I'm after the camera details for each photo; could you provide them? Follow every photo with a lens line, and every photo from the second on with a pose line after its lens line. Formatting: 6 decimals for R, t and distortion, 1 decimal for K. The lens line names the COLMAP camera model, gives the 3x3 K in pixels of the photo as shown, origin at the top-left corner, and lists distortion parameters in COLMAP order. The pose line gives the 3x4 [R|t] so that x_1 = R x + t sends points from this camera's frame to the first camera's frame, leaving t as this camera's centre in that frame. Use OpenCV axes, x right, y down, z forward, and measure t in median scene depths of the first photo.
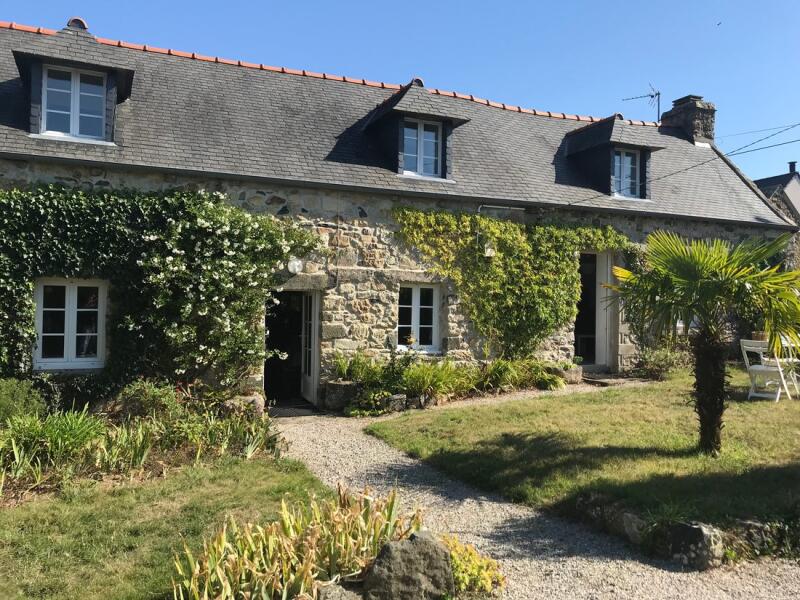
lens RADIAL K [[641.8, 0, 402.5], [0, 641.8, 296.4], [0, 0, 1]] dist [0.144181, -0.365912]
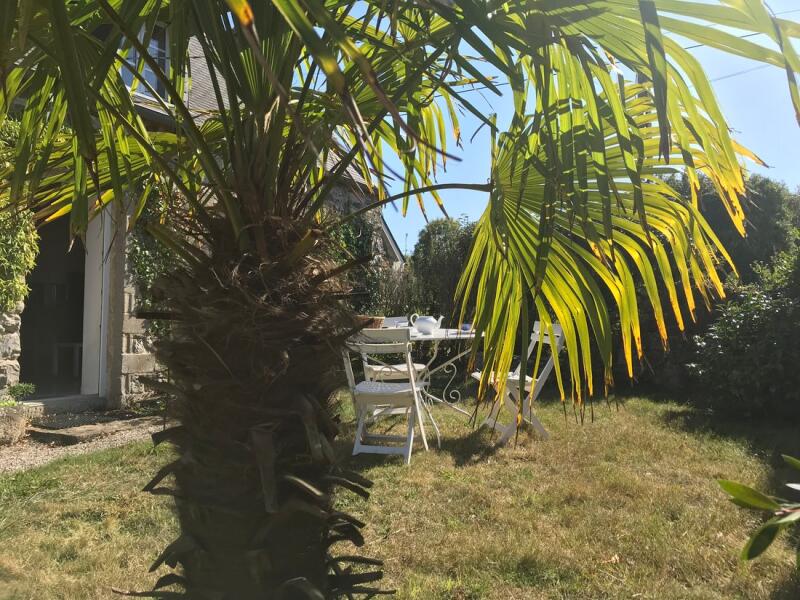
lens RADIAL K [[643.7, 0, 400.0], [0, 643.7, 300.0], [0, 0, 1]] dist [0.048974, -0.070055]
pose [[0.813982, 0.006832, 0.580850, 0.251621], [0.002397, 0.999883, -0.015120, 0.045021], [-0.580886, 0.013700, 0.813870, 0.516011]]
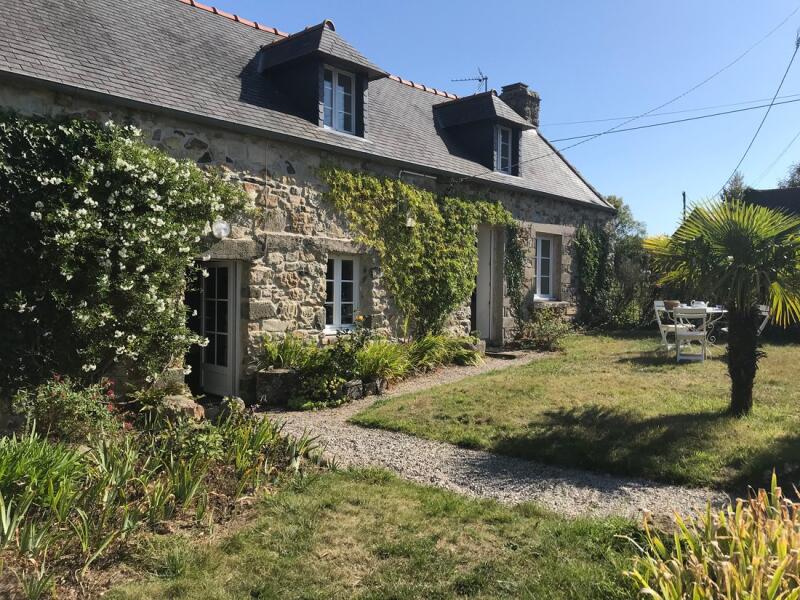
lens RADIAL K [[643.7, 0, 400.0], [0, 643.7, 300.0], [0, 0, 1]] dist [0.048974, -0.070055]
pose [[0.914297, -0.015617, 0.404743, -0.275166], [0.001976, 0.999417, 0.034098, 0.013234], [-0.405039, -0.030376, 0.913794, 0.167355]]
